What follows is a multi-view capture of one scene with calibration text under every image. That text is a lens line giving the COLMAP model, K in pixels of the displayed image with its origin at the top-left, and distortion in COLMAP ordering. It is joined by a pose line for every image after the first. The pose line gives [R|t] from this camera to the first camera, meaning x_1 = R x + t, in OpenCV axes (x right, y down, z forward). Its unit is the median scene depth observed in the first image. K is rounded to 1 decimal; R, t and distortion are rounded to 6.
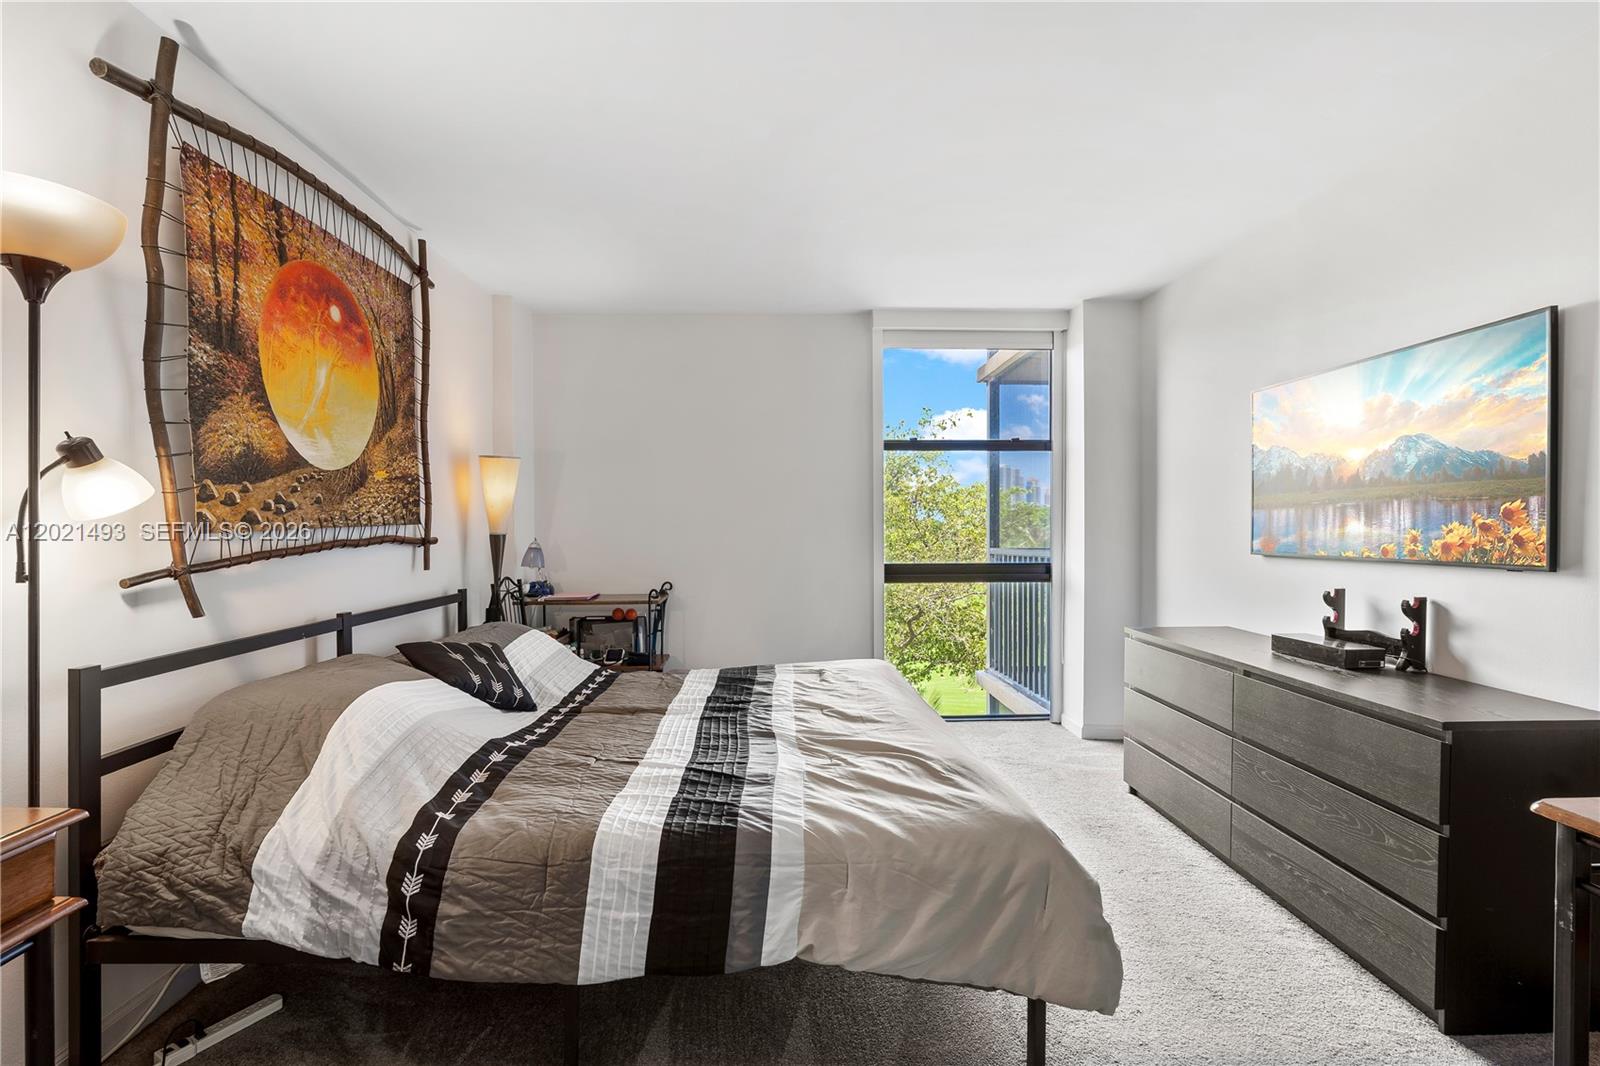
lens RADIAL K [[737.4, 0, 795.2], [0, 737.4, 538.7], [0, 0, 1]] dist [-0.008725, 0.004797]
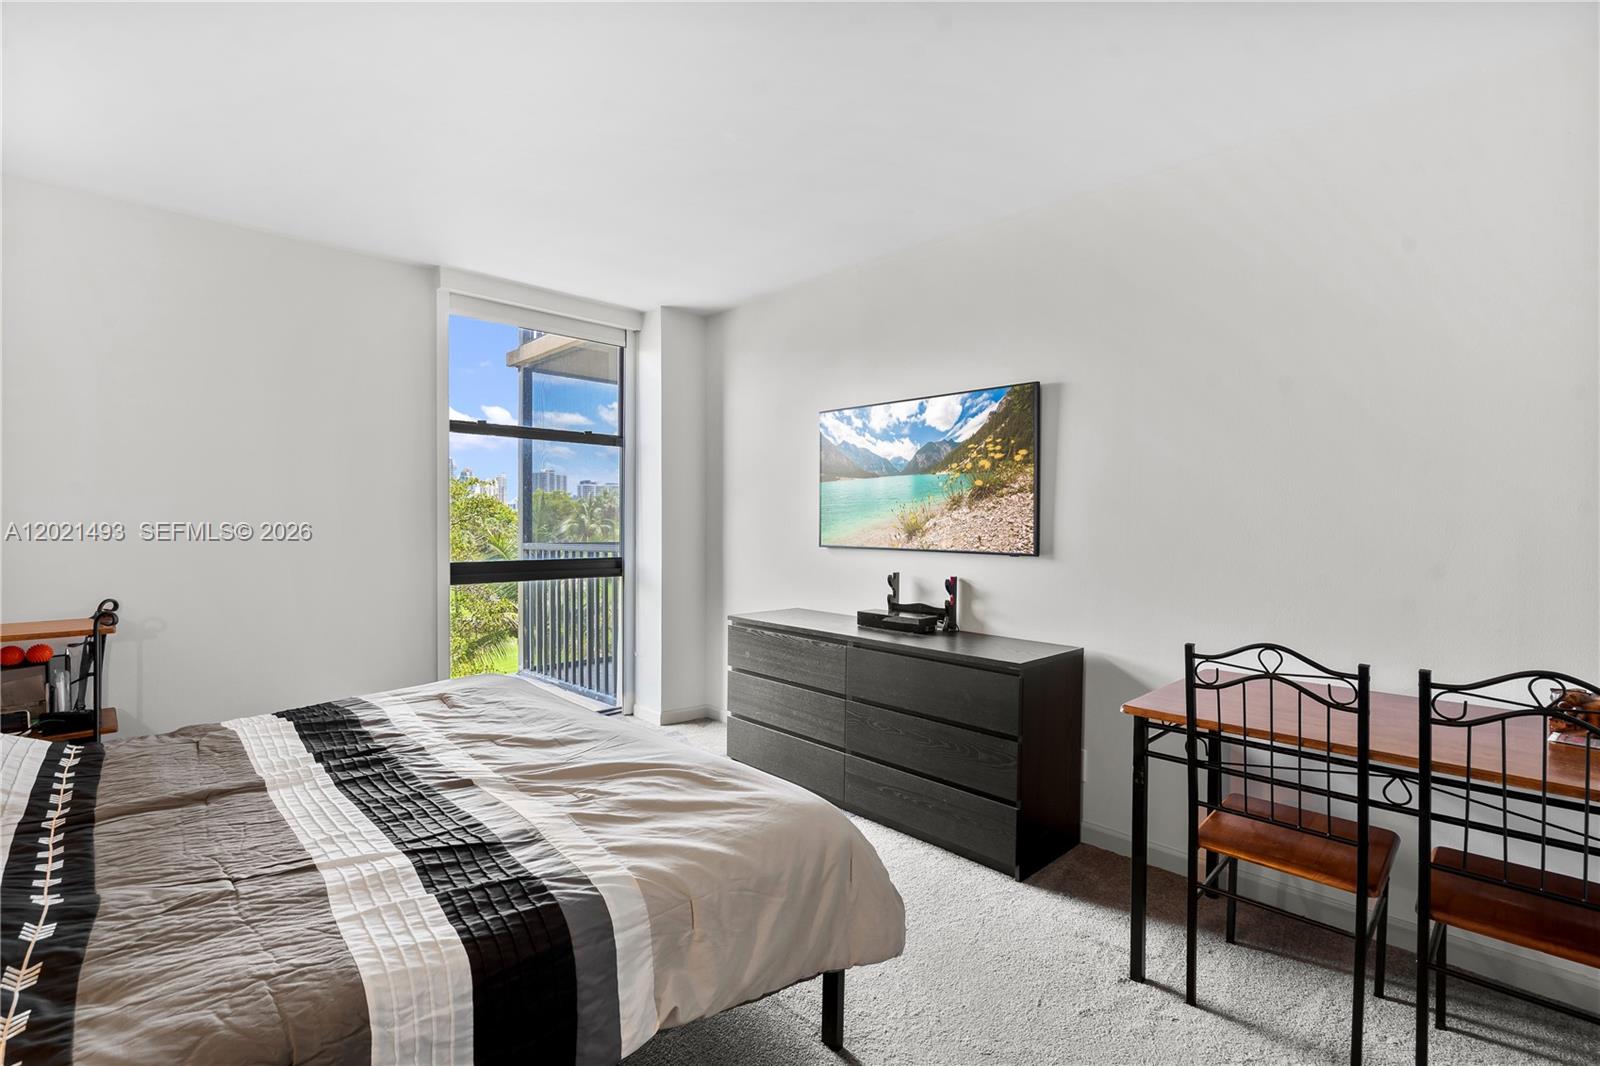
lens RADIAL K [[734.1, 0, 799.7], [0, 734.1, 527.1], [0, 0, 1]] dist [-0.004166, 0.001808]
pose [[0.742130, 0.004588, 0.670240, -0.340576], [-0.000363, 0.999979, -0.006443, -0.005280], [-0.670256, 0.004538, 0.742116, 0.196892]]
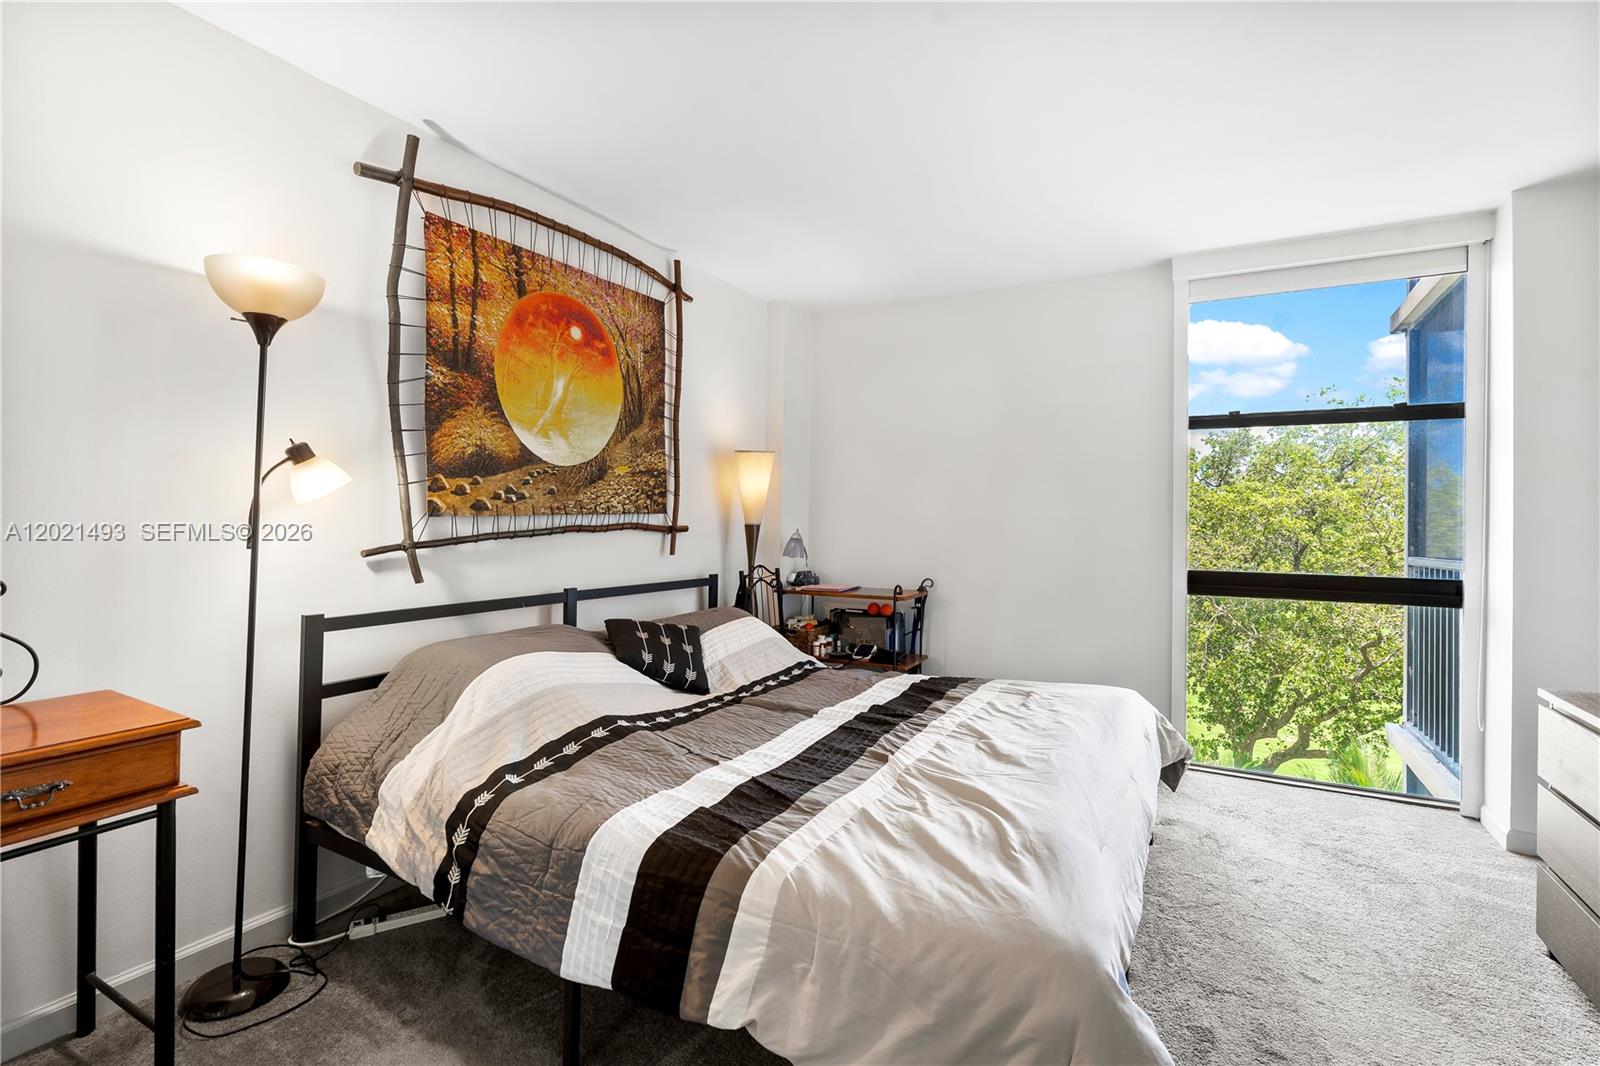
lens RADIAL K [[736.4, 0, 801.5], [0, 736.4, 512.2], [0, 0, 1]] dist [-0.004079, 0.000234]
pose [[0.863193, 0.008488, -0.504803, 0.363456], [-0.023436, 0.999455, -0.023269, -0.000701], [0.504330, 0.031916, 0.862921, 0.223232]]
